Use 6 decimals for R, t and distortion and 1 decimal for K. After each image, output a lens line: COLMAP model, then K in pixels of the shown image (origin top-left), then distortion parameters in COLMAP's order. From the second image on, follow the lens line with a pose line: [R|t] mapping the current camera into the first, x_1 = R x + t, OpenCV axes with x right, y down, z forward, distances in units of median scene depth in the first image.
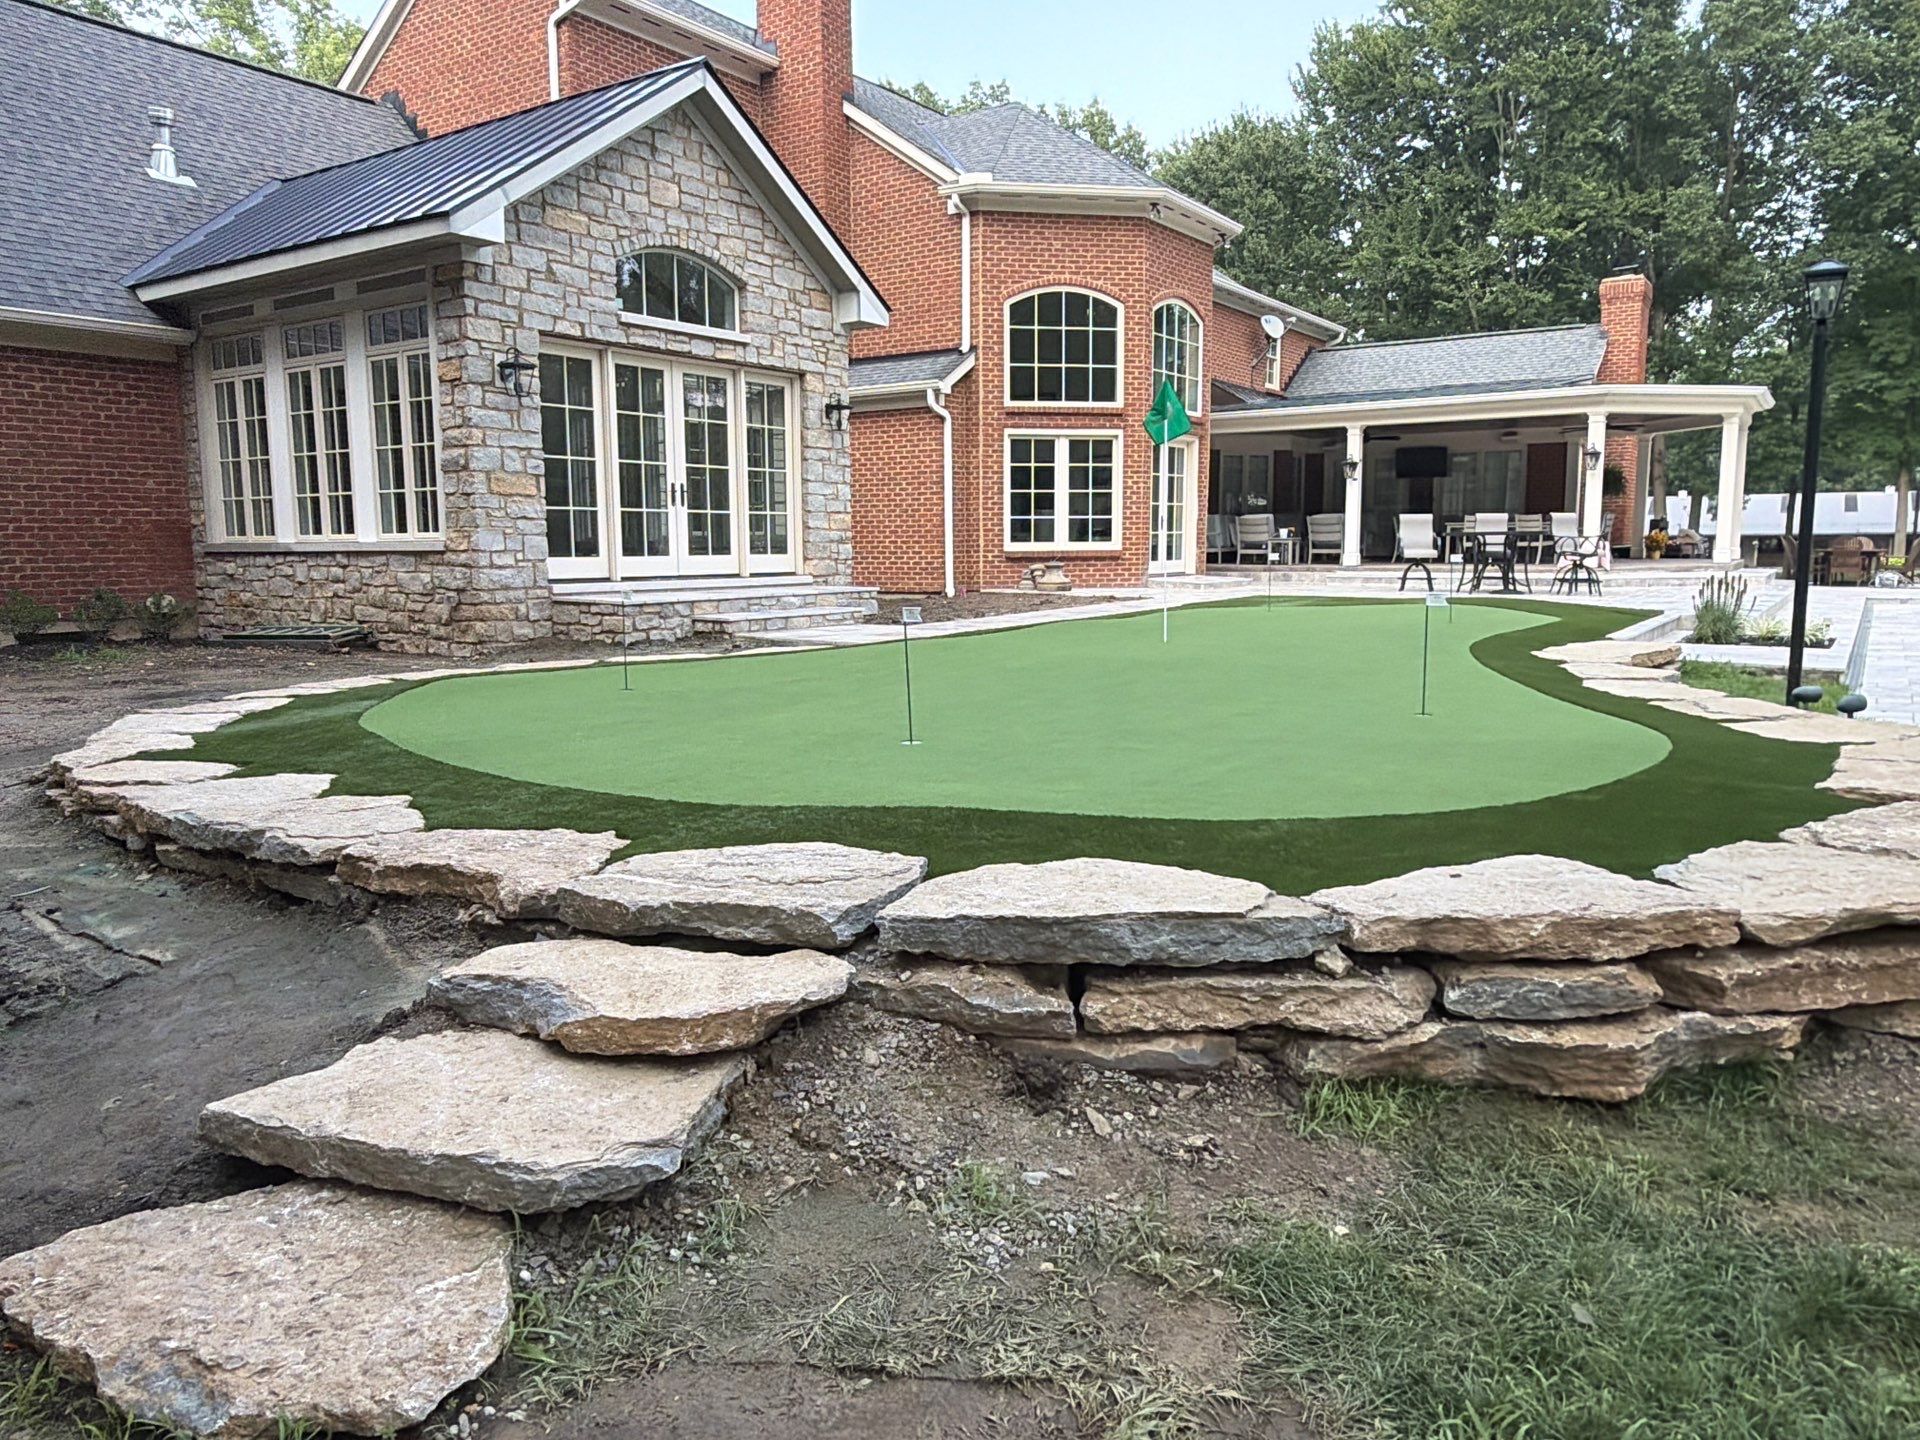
lens RADIAL K [[1332.0, 0, 959.0], [0, 1332.0, 719.0], [0, 0, 1]] dist [-0.001741, -0.002904]
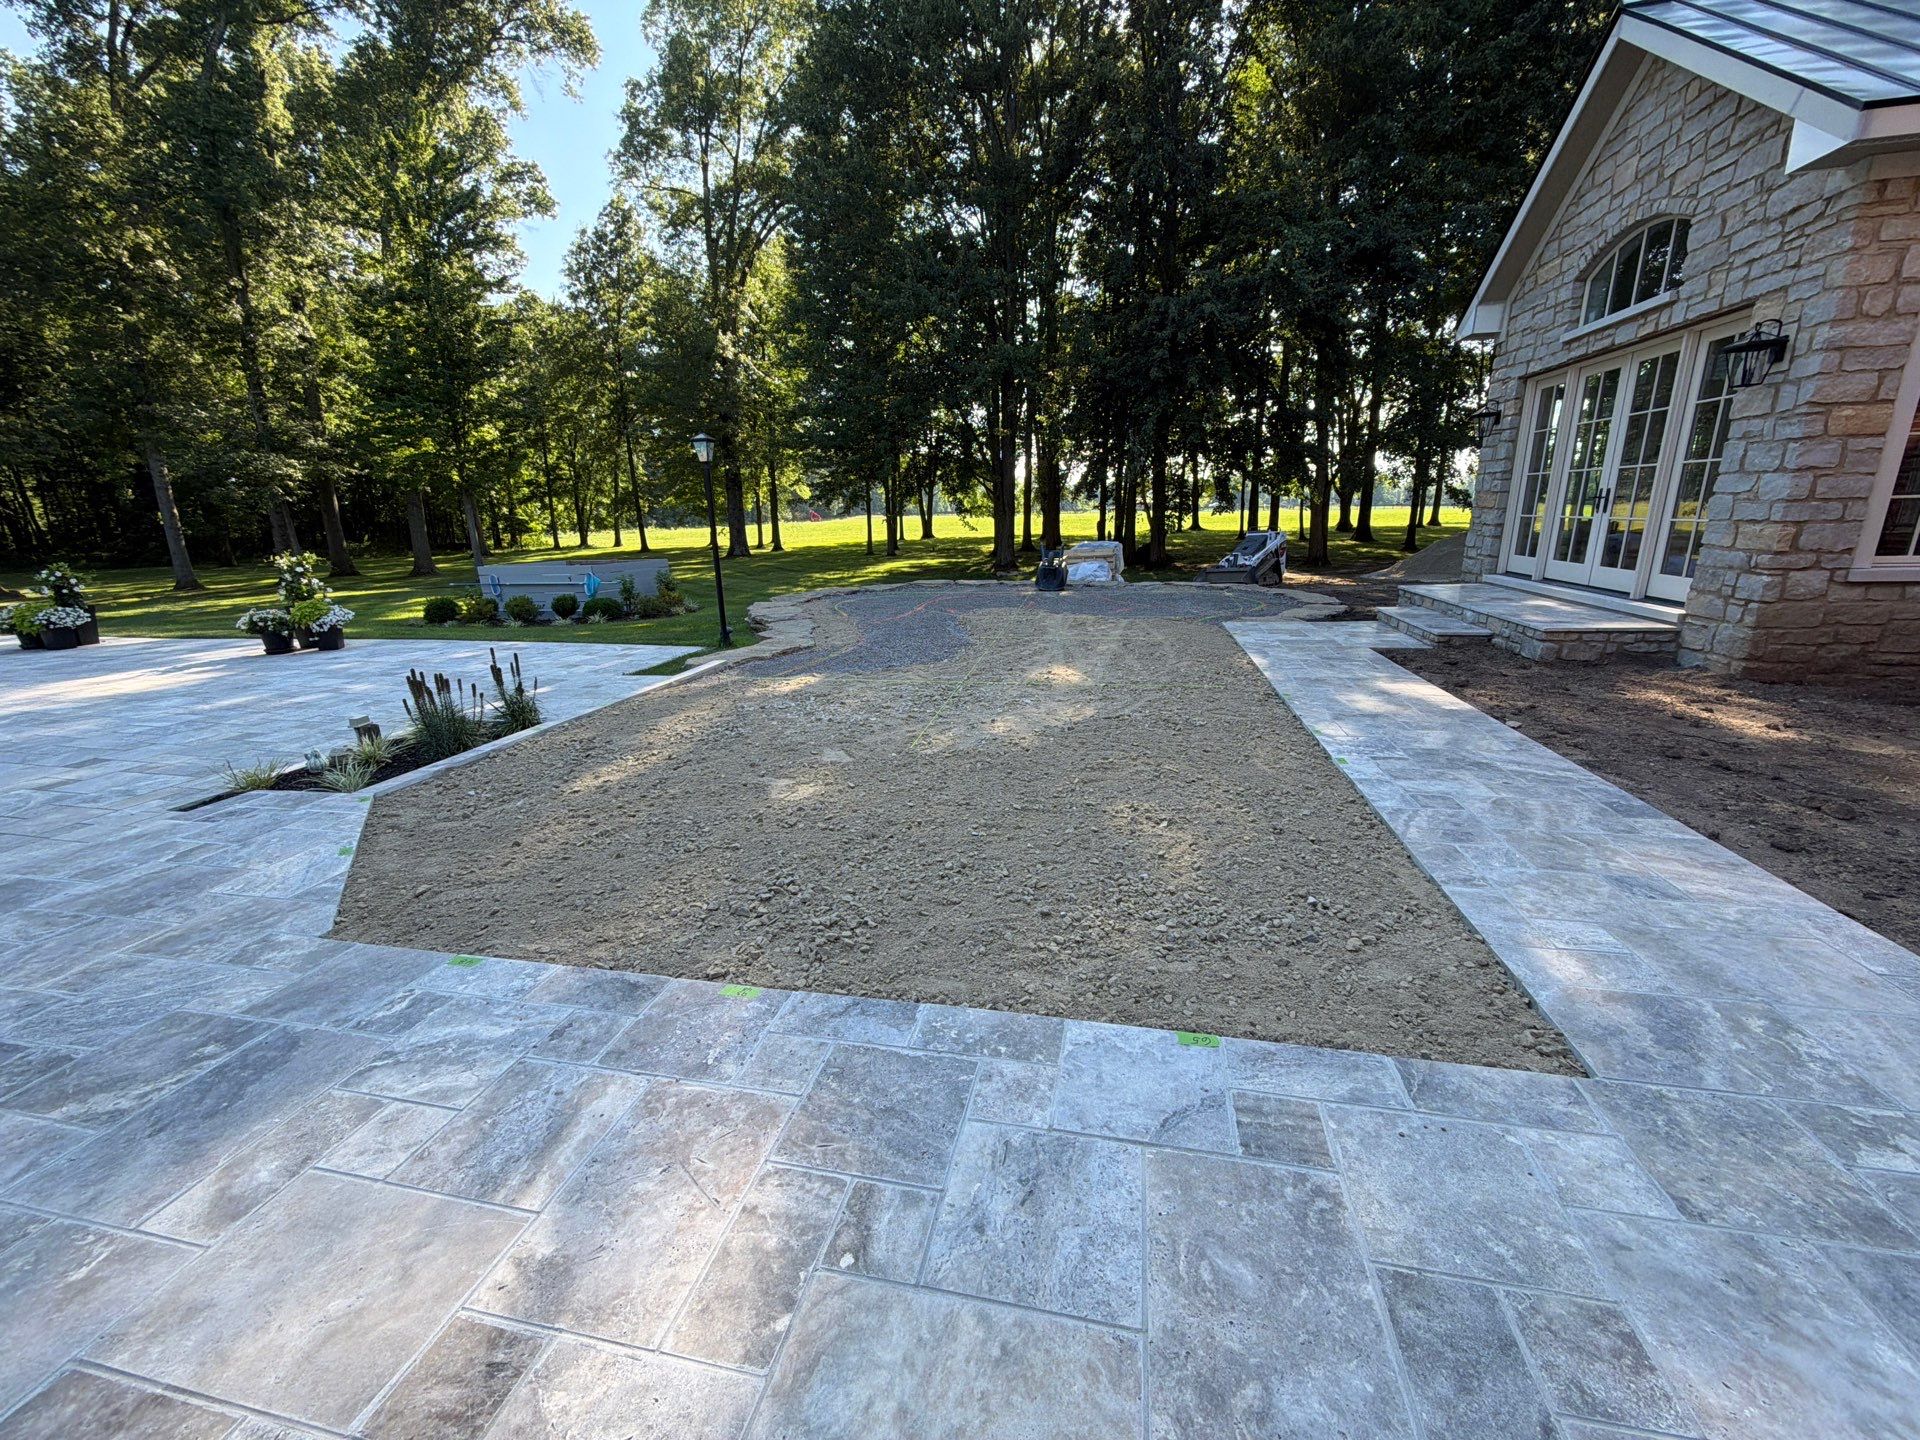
lens RADIAL K [[765.1, 0, 964.5], [0, 765.1, 726.0], [0, 0, 1]] dist [-0.000216, -0.000057]
pose [[-0.922756, 0.130963, -0.362450, 0.413291], [-0.020787, 0.922206, 0.386140, -0.210665], [0.384824, 0.363847, -0.848249, 1.279311]]
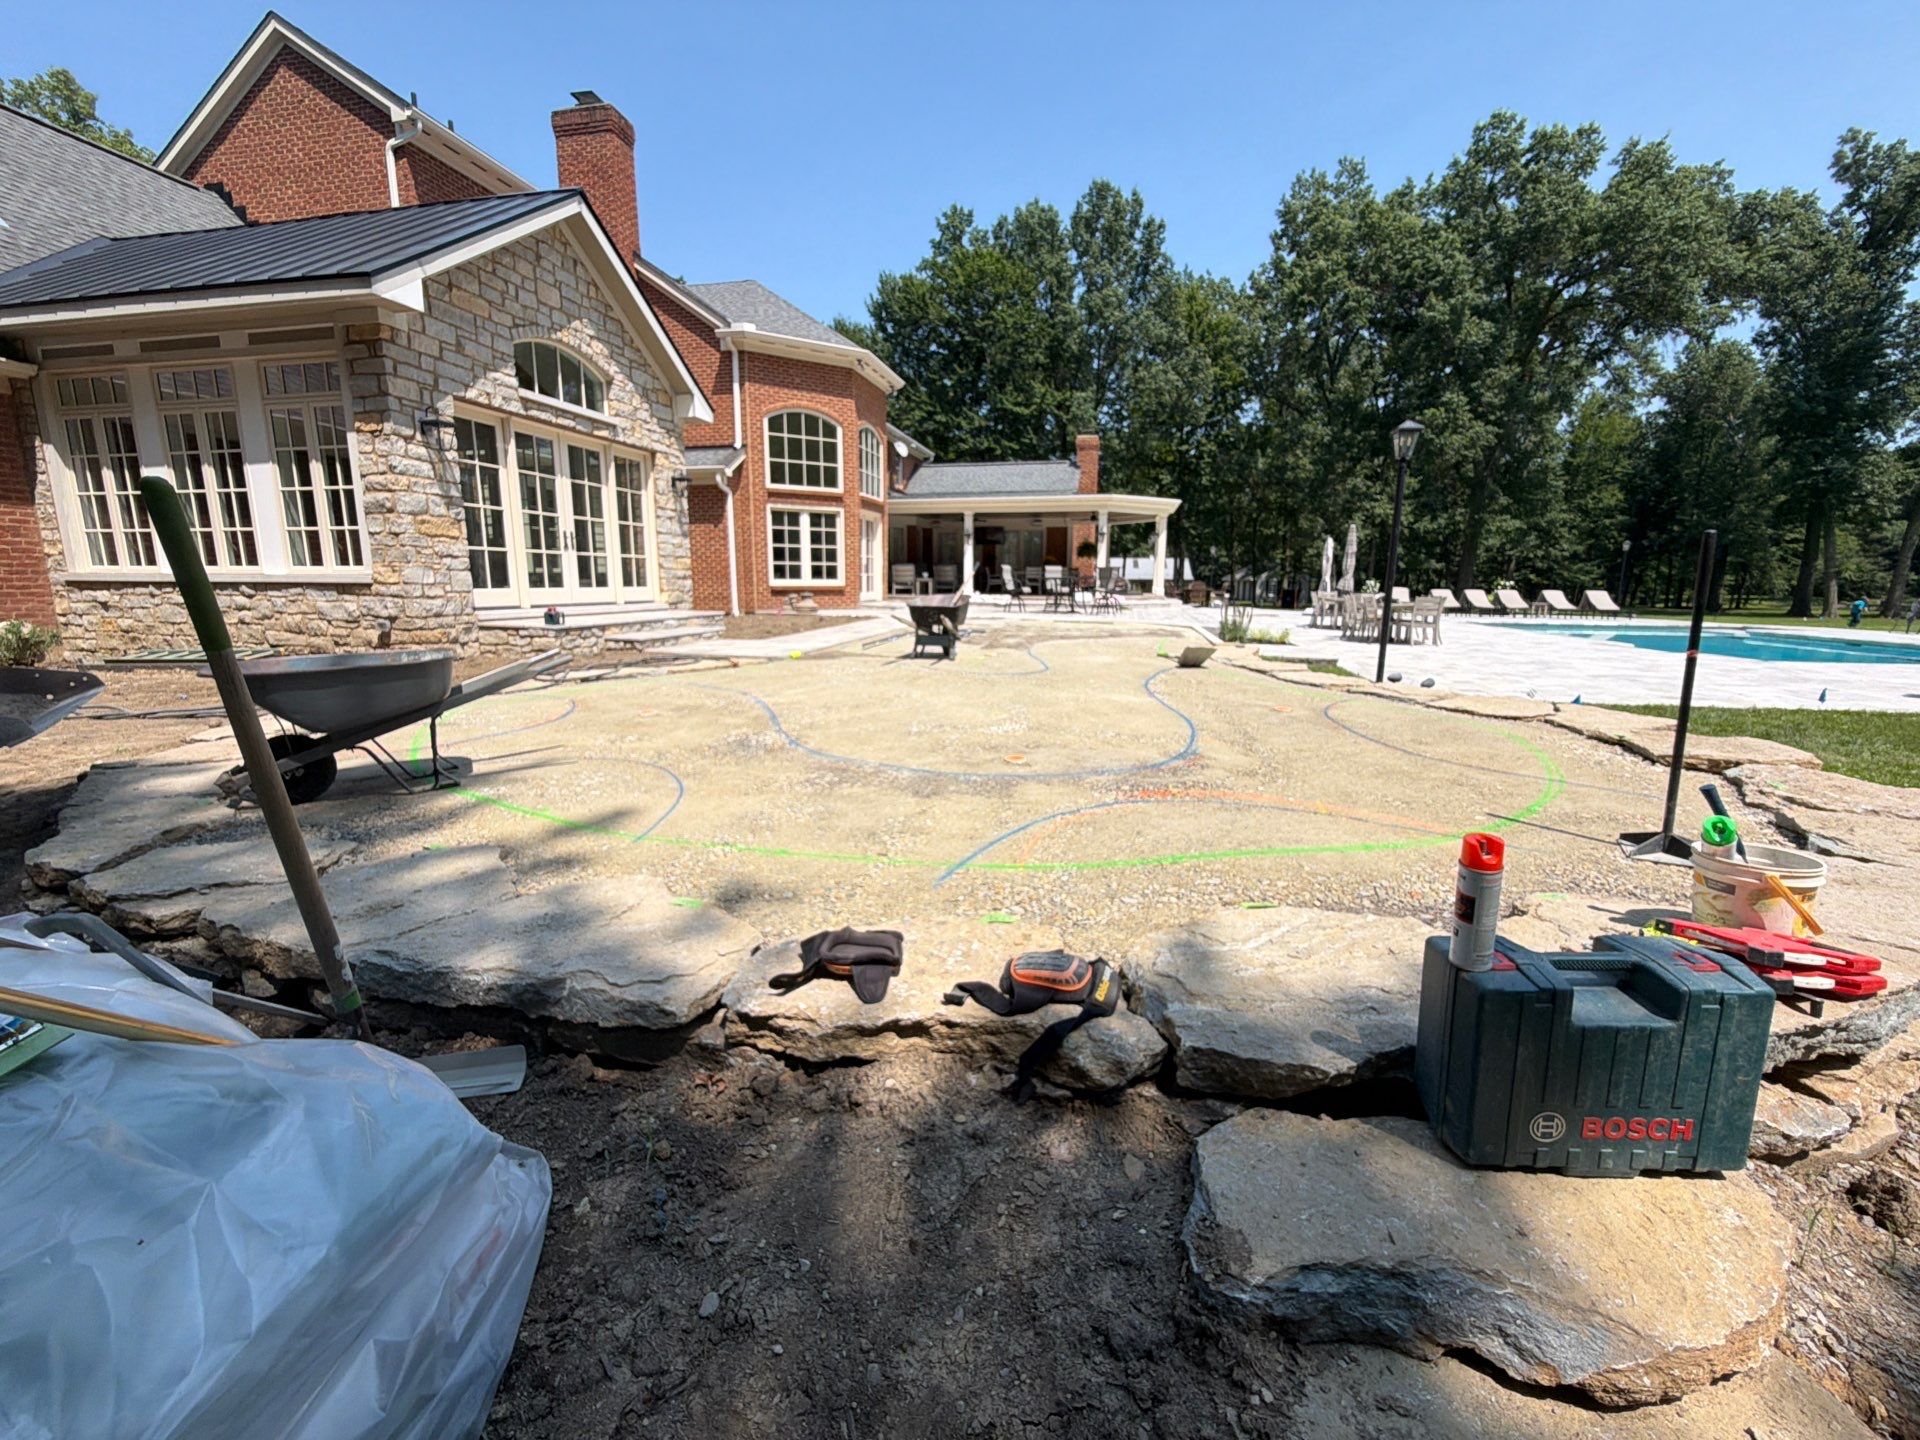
lens RADIAL K [[765.1, 0, 962.8], [0, 765.1, 720.9], [0, 0, 1]] dist [-0.000216, -0.000057]
pose [[0.924597, -0.056977, 0.376661, -0.139855], [0.037388, 0.997550, 0.059120, -0.022633], [-0.379107, -0.040579, 0.924463, 0.157570]]
